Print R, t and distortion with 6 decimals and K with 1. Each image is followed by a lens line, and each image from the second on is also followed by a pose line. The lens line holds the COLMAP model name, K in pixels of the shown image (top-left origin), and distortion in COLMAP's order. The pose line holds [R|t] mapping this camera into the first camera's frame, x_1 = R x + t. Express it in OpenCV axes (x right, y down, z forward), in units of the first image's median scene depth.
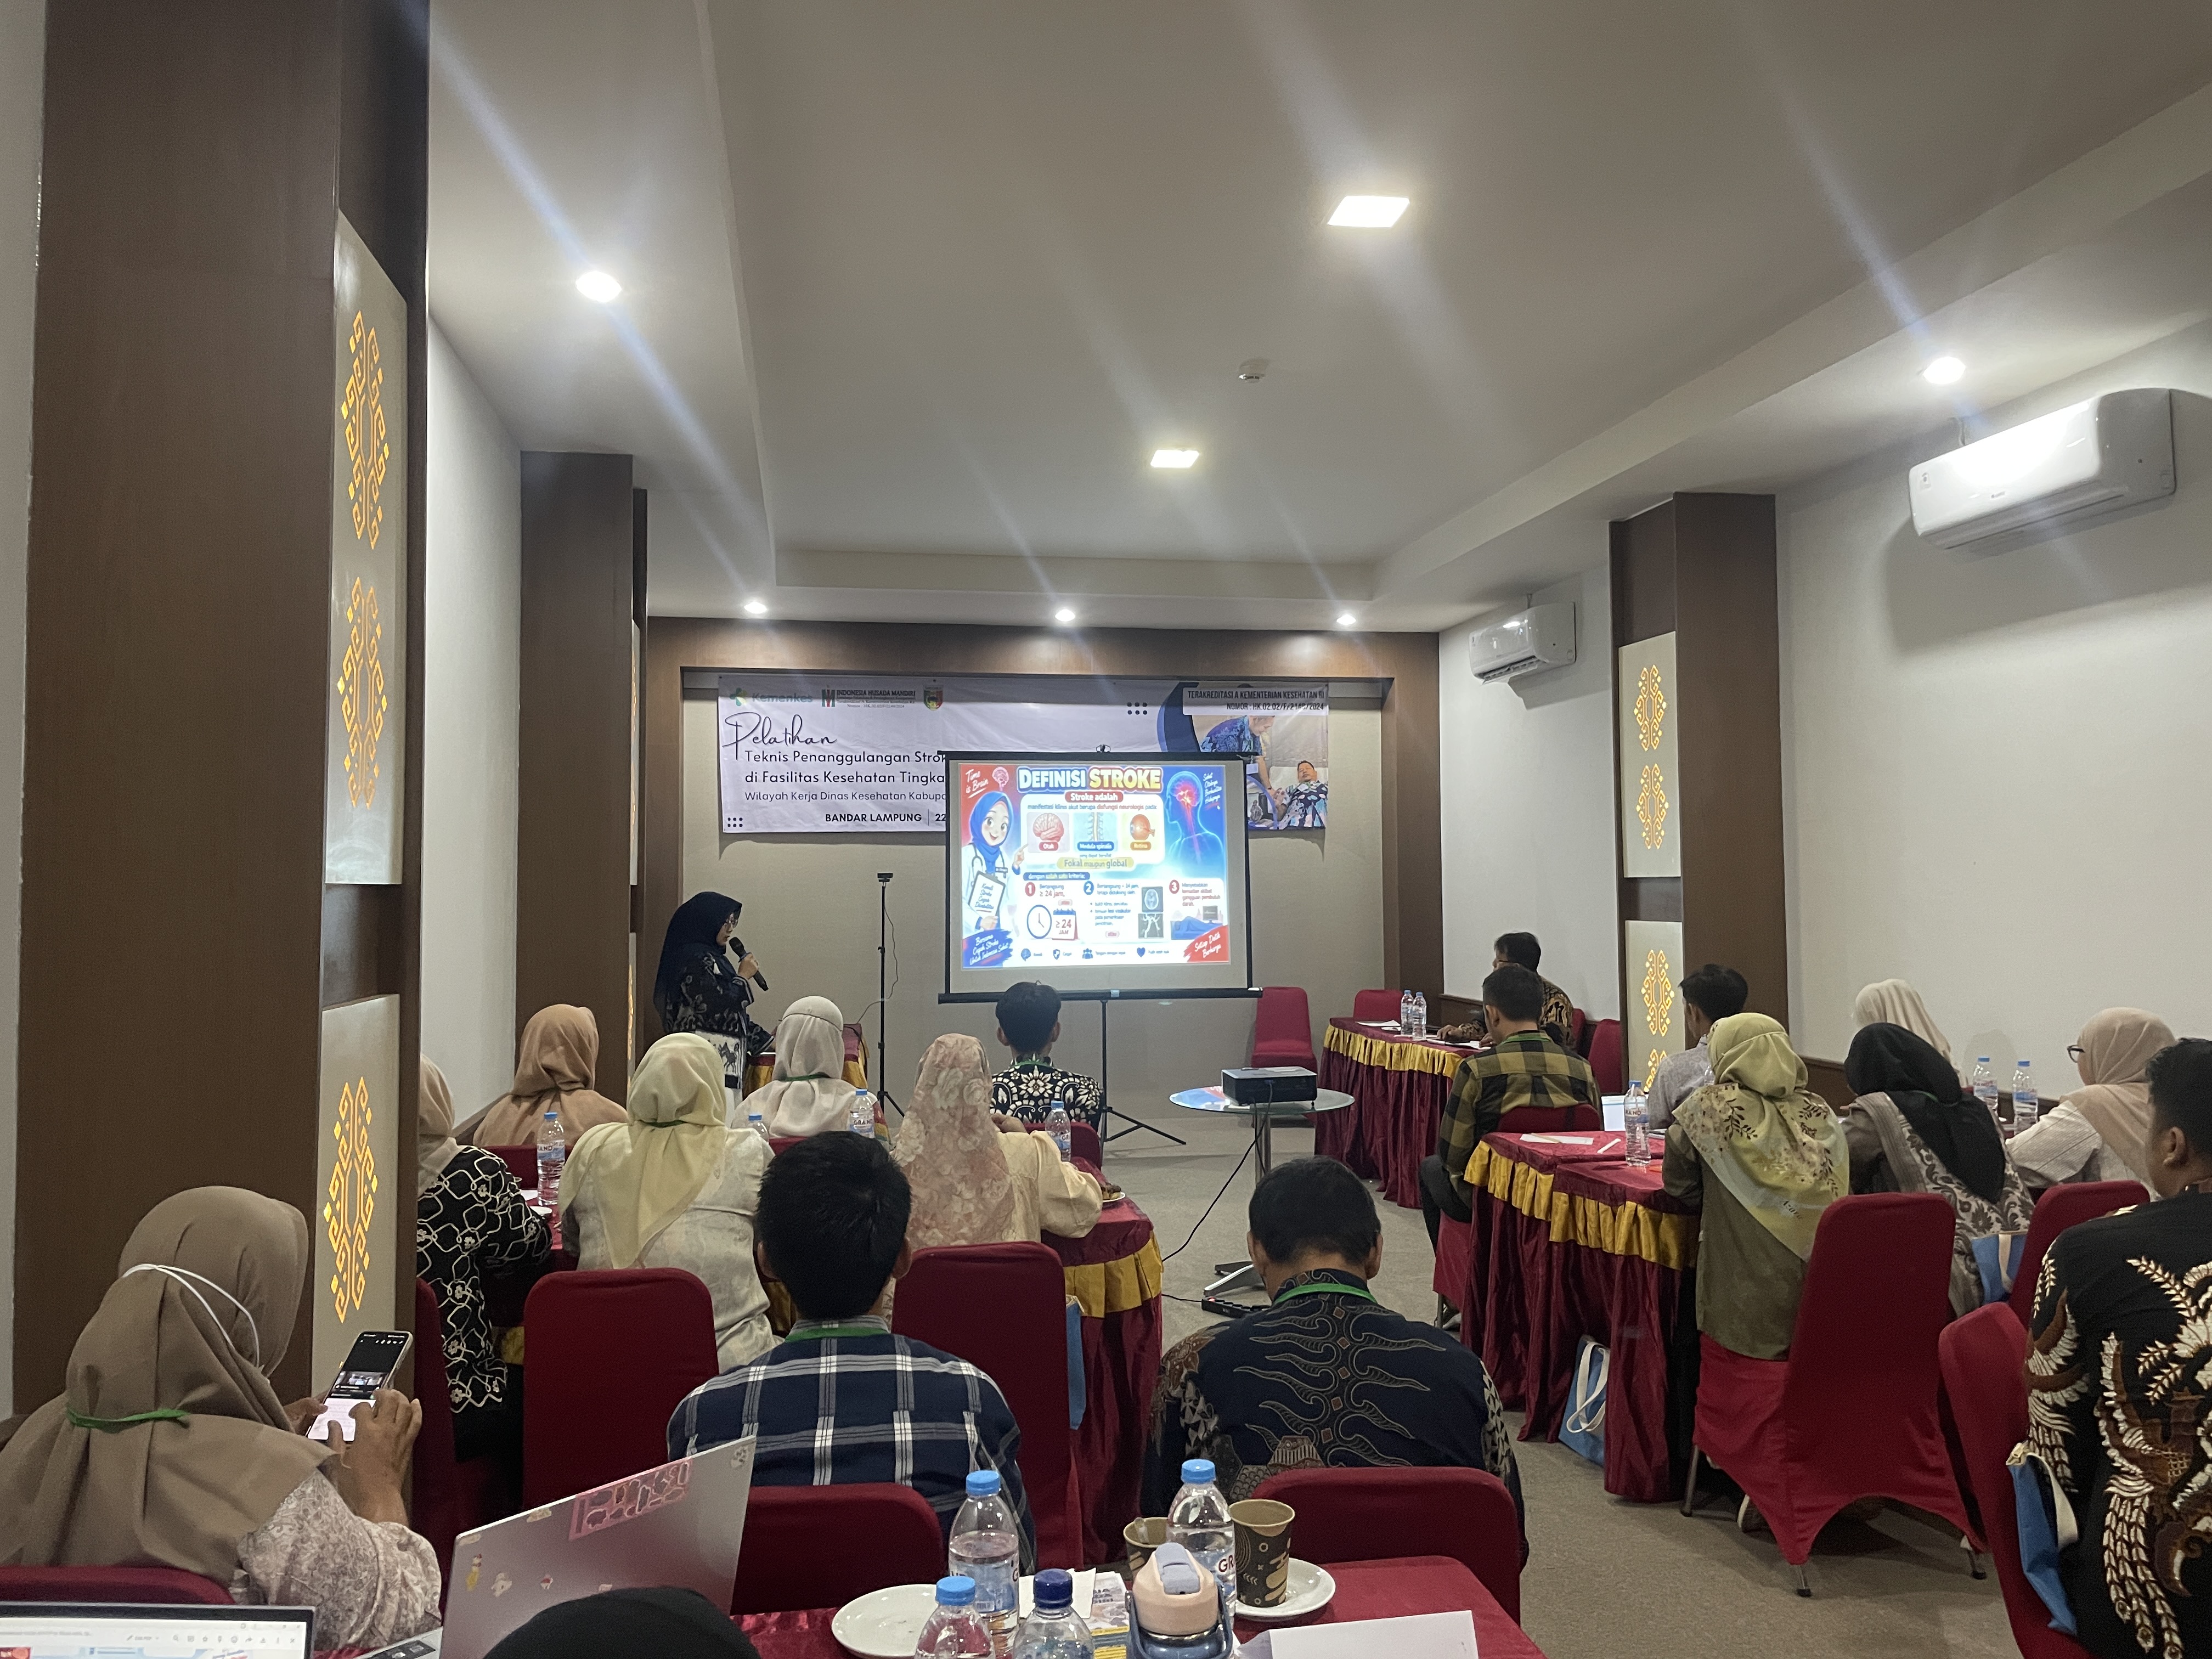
lens RADIAL K [[1677.0, 0, 1123.8], [0, 1677.0, 806.6], [0, 0, 1]] dist [0.089226, -0.119429]
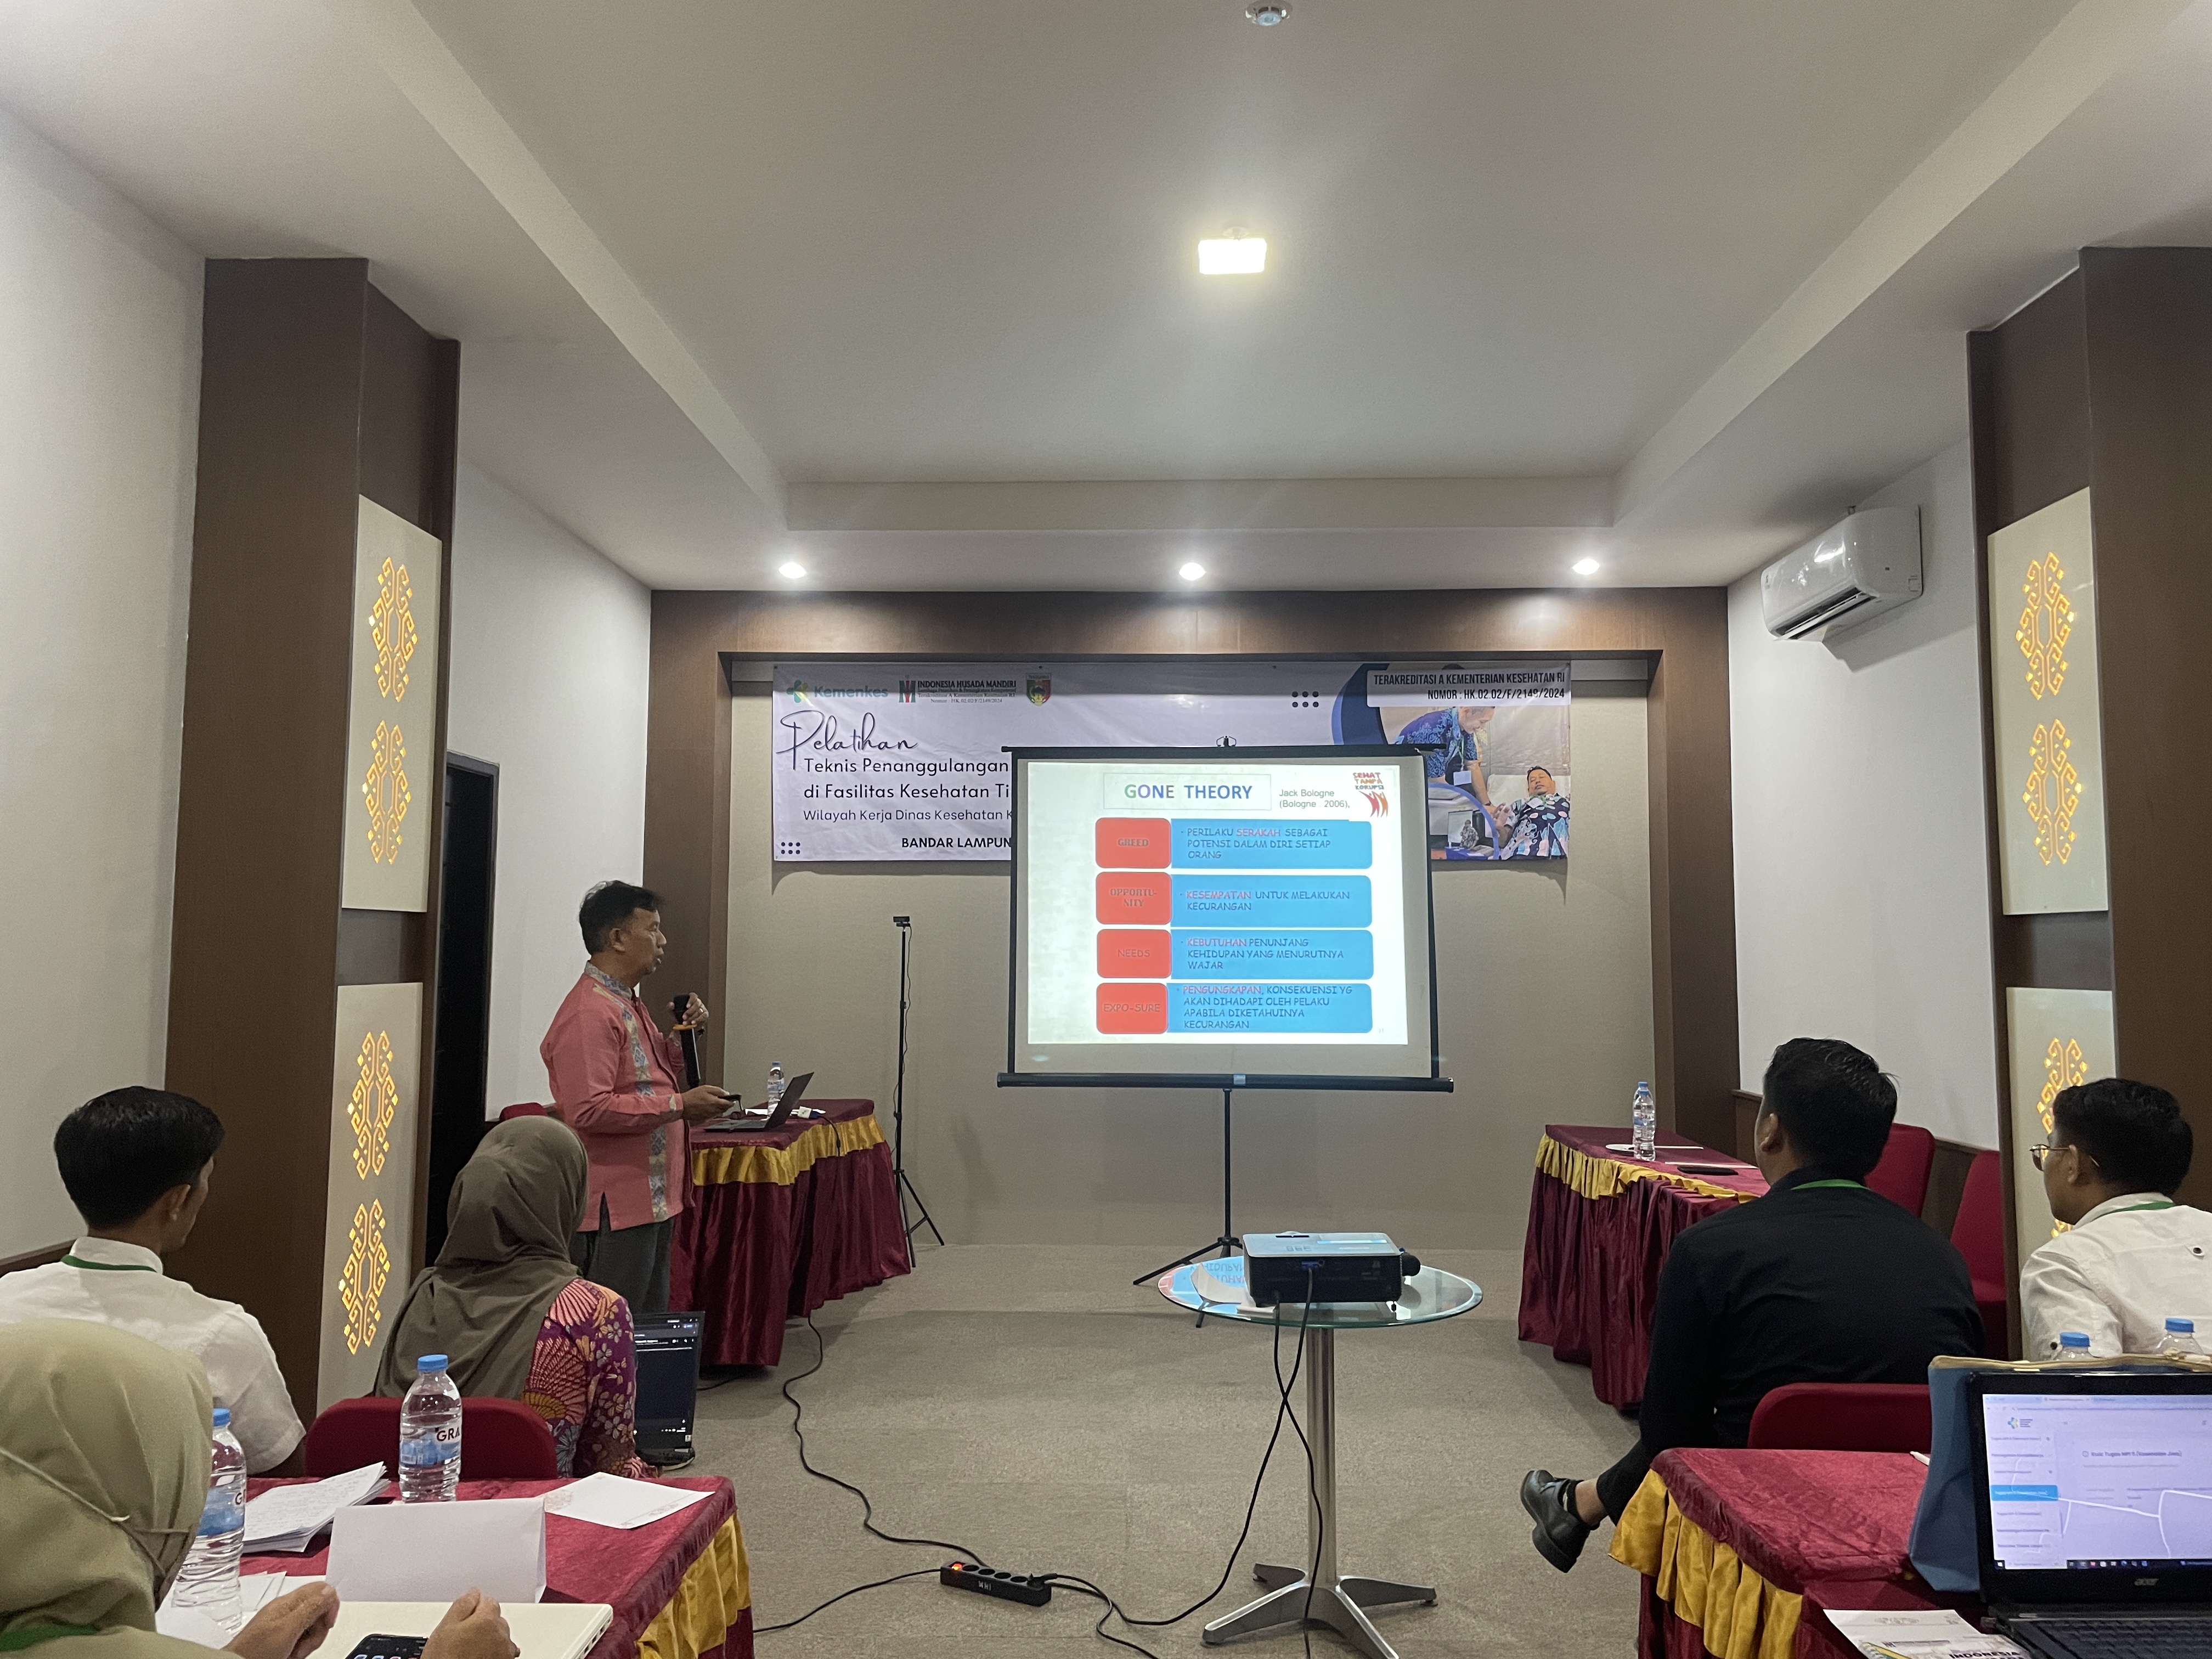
lens RADIAL K [[1677.0, 0, 1117.3], [0, 1677.0, 808.3], [0, 0, 1]] dist [0.089226, -0.119429]
pose [[0.979685, -0.006655, -0.200430, 0.087927], [-0.000619, 0.999344, -0.036212, 0.021058], [0.200540, 0.035600, 0.979038, 0.276390]]
